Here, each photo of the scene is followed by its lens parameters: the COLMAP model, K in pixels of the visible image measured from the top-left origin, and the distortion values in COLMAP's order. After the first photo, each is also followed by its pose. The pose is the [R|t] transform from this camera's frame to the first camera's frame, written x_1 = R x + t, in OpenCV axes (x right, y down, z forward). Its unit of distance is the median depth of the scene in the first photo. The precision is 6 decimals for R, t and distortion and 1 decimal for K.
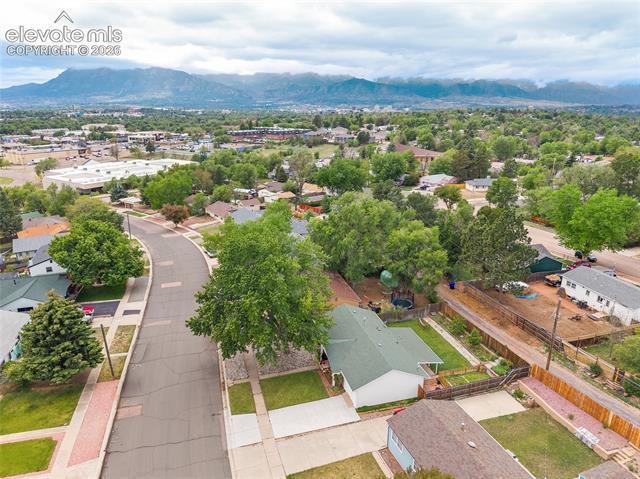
lens RADIAL K [[428.9, 0, 320.0], [0, 428.9, 239.5], [0, 0, 1]] dist [0.021990, -0.020626]
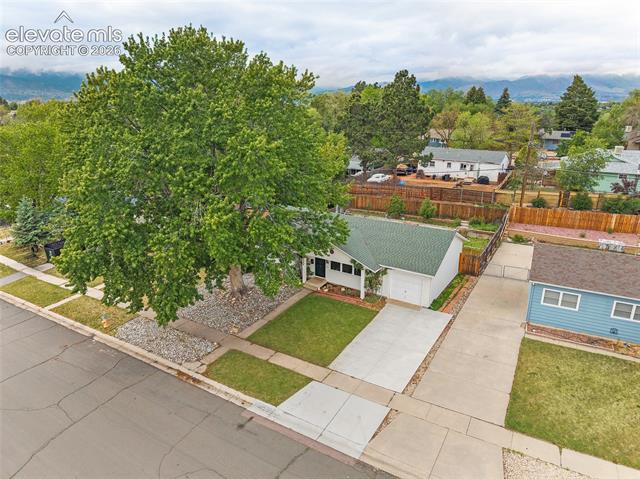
lens RADIAL K [[428.9, 0, 320.0], [0, 428.9, 239.5], [0, 0, 1]] dist [0.021990, -0.020626]
pose [[0.739903, -0.212917, 0.638130, -0.408341], [0.208450, 0.974467, 0.083443, 0.206280], [-0.639603, 0.071279, 0.765394, 0.601293]]
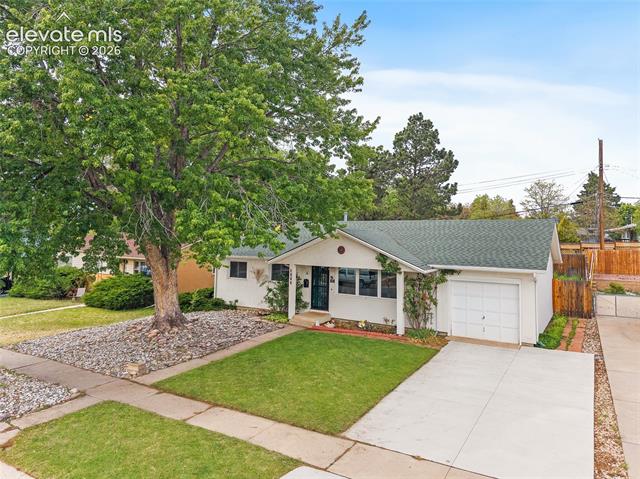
lens RADIAL K [[442.5, 0, 315.5], [0, 442.5, 227.7], [0, 0, 1]] dist [-0.000637, -0.006776]
pose [[0.741949, 0.017400, 0.670230, -0.252124], [0.198858, 0.948969, -0.244773, 0.352714], [-0.640287, 0.314890, 0.700627, 0.834043]]
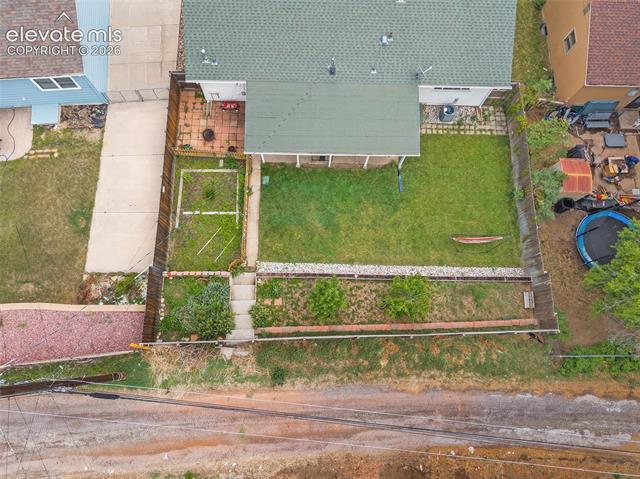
lens RADIAL K [[428.9, 0, 320.0], [0, 428.9, 239.5], [0, 0, 1]] dist [0.021990, -0.020626]
pose [[-0.279888, 0.927321, -0.248472, 0.481136], [-0.320443, 0.153734, 0.934710, -0.110125], [0.904975, 0.341235, 0.254125, 1.073603]]
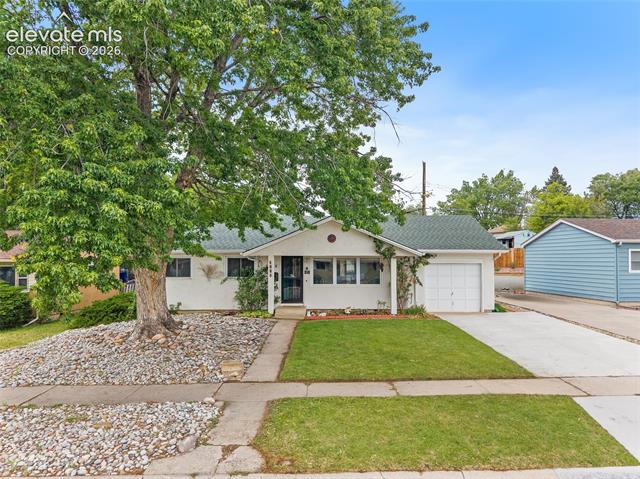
lens RADIAL K [[442.5, 0, 315.5], [0, 442.5, 227.7], [0, 0, 1]] dist [-0.000637, -0.006776]
pose [[0.292293, 0.053533, 0.954829, -0.349852], [0.300758, 0.942626, -0.144917, 0.324985], [-0.907805, 0.329530, 0.259422, 1.002278]]
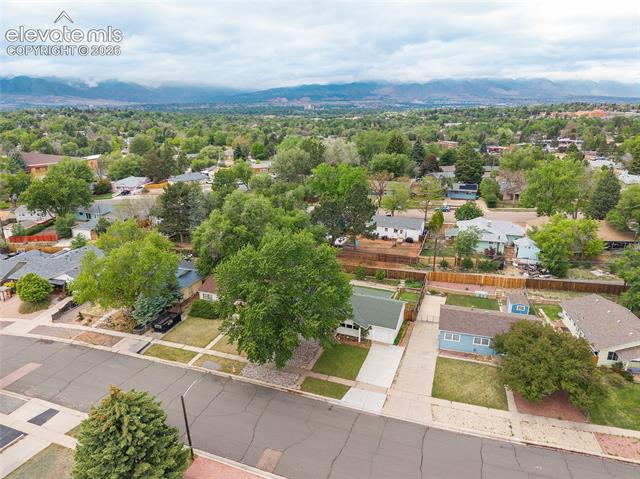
lens RADIAL K [[428.9, 0, 320.0], [0, 428.9, 239.5], [0, 0, 1]] dist [0.021990, -0.020626]
pose [[0.609738, -0.248769, 0.752551, -0.908644], [0.247225, 0.961792, 0.117628, -0.104428], [-0.753060, 0.114327, 0.647943, 0.300059]]
